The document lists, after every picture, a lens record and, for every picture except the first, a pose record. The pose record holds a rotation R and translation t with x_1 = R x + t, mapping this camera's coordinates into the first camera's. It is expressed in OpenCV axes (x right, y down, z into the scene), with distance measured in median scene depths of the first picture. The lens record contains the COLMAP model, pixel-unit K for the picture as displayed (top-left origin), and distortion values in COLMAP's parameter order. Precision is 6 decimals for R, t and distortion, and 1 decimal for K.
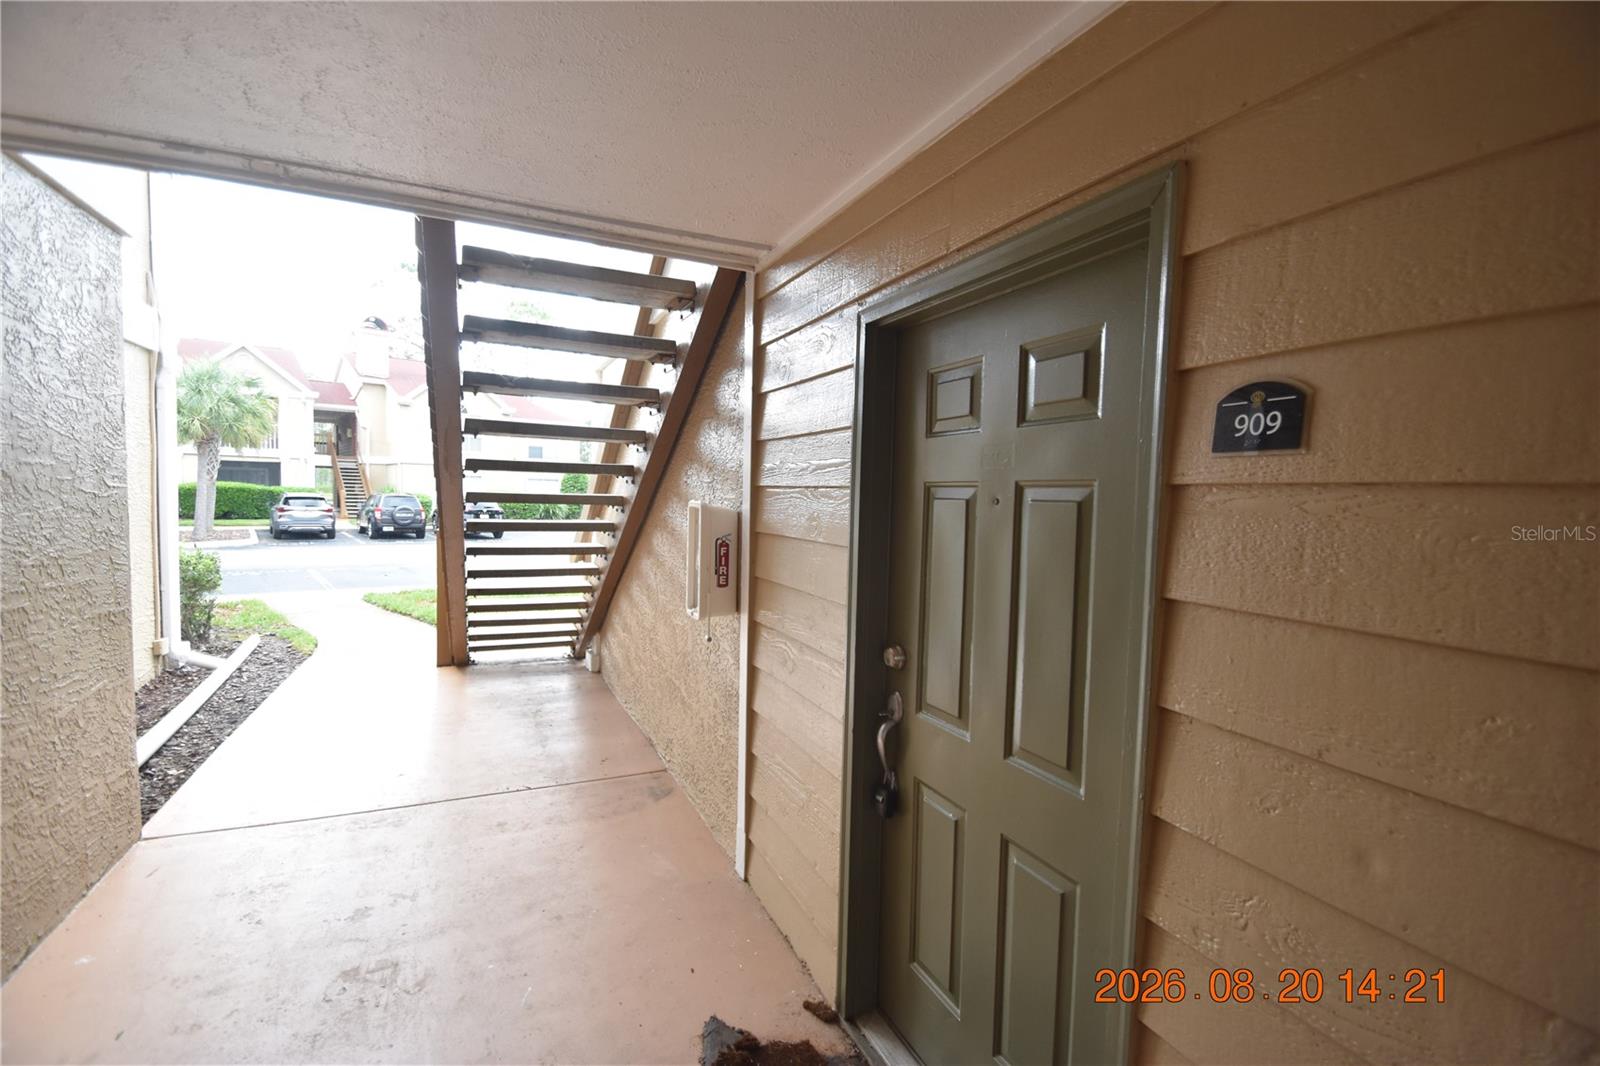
lens RADIAL K [[700.8, 0, 791.5], [0, 700.8, 541.9], [0, 0, 1]] dist [0.016463, -0.017529]
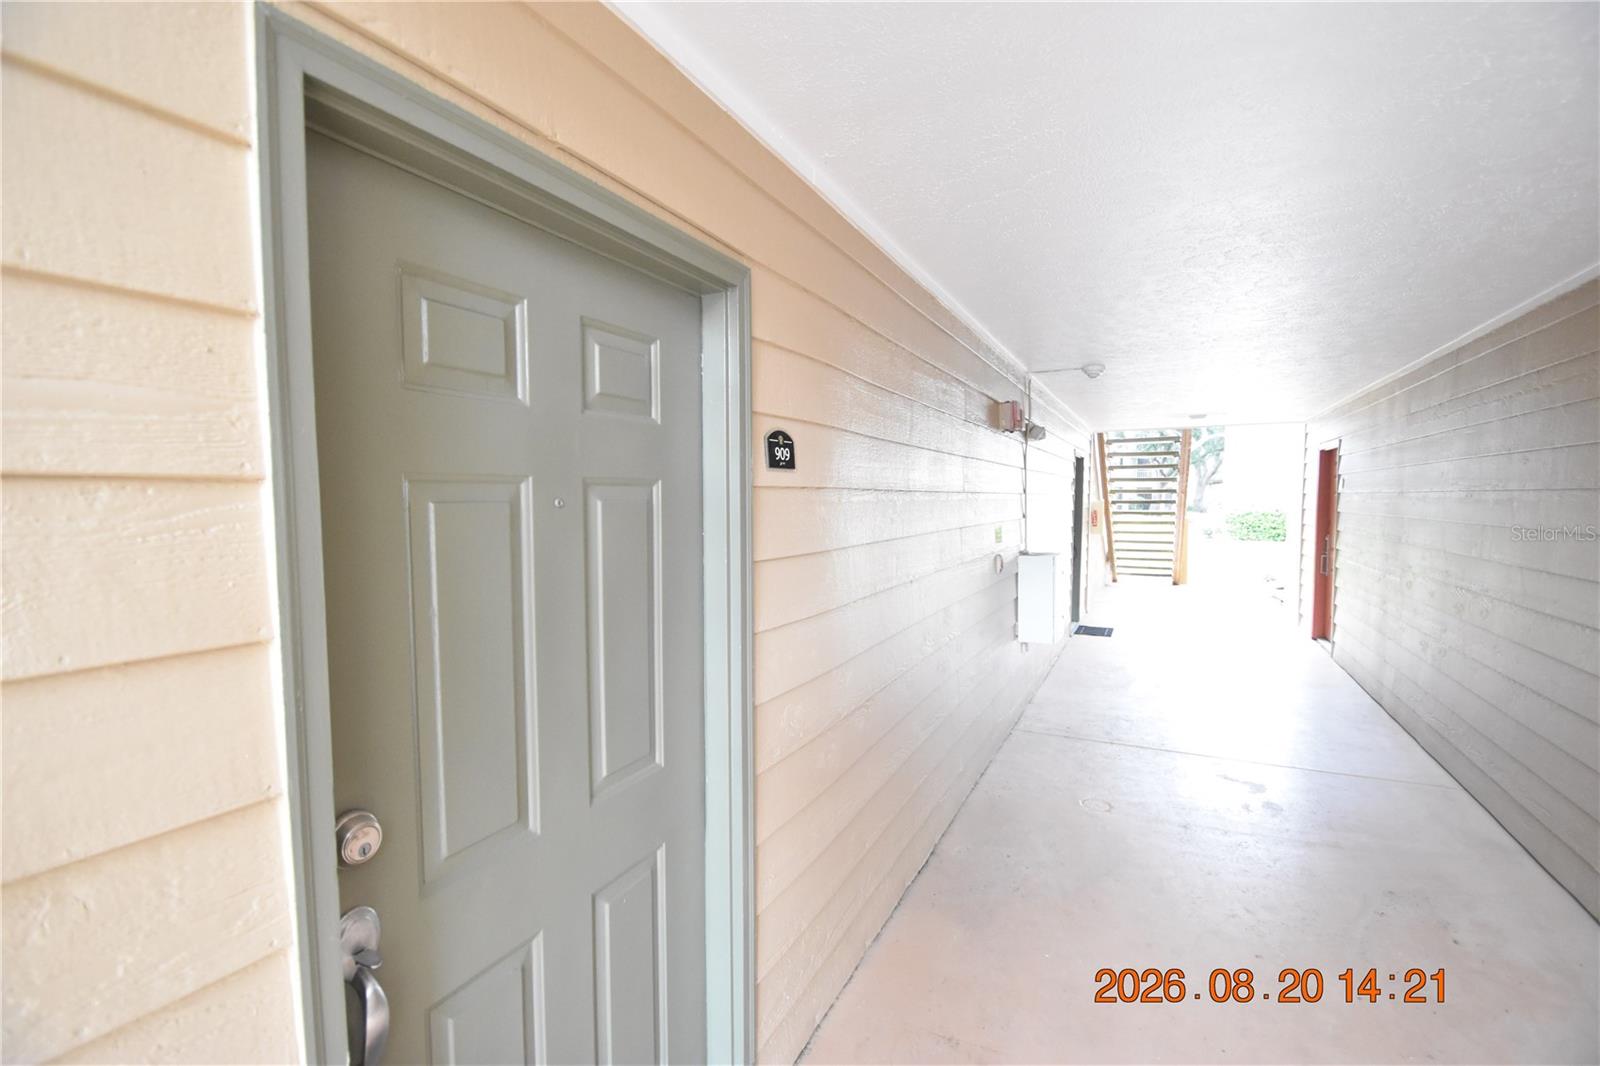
lens RADIAL K [[700.8, 0, 791.5], [0, 700.8, 541.9], [0, 0, 1]] dist [0.016463, -0.017529]
pose [[-0.615260, -0.071725, 0.785055, -0.754988], [0.042762, 0.991350, 0.124086, -0.157710], [-0.787164, 0.109915, -0.606871, 2.003417]]
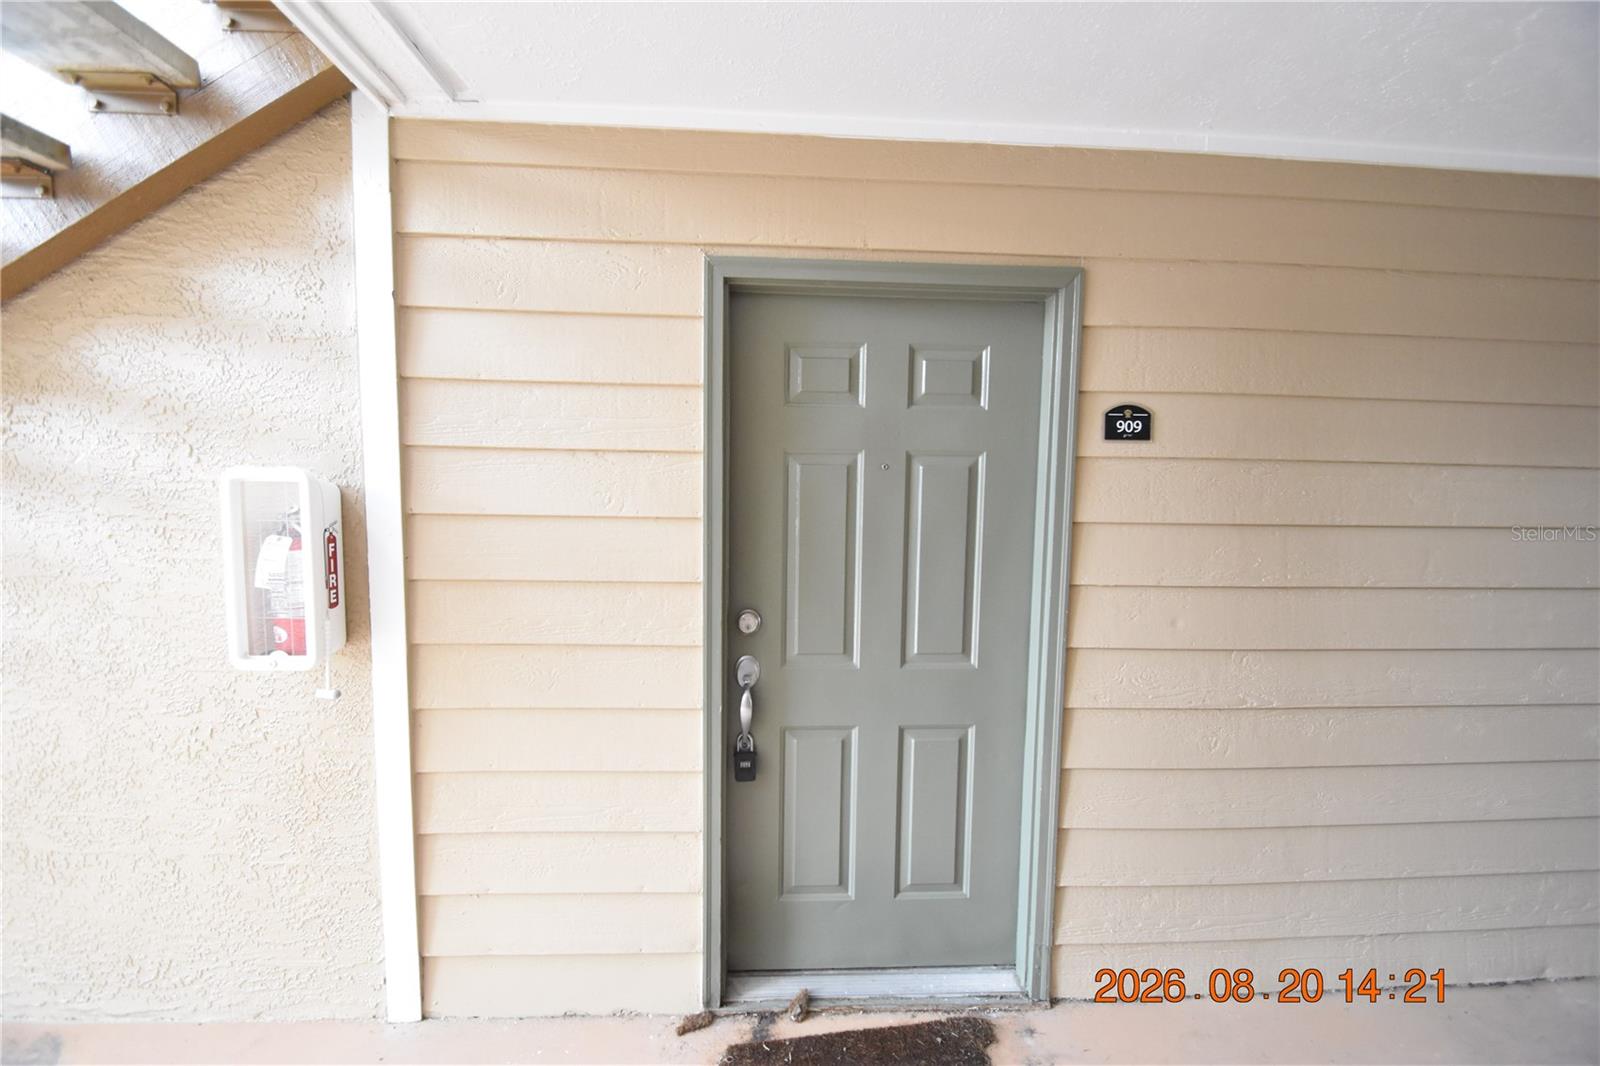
lens RADIAL K [[700.8, 0, 791.5], [0, 700.8, 541.9], [0, 0, 1]] dist [0.016463, -0.017529]
pose [[0.364008, -0.103726, 0.925602, -1.451782], [0.056438, 0.994410, 0.089242, -0.071681], [-0.929684, 0.019755, 0.367828, 1.101777]]
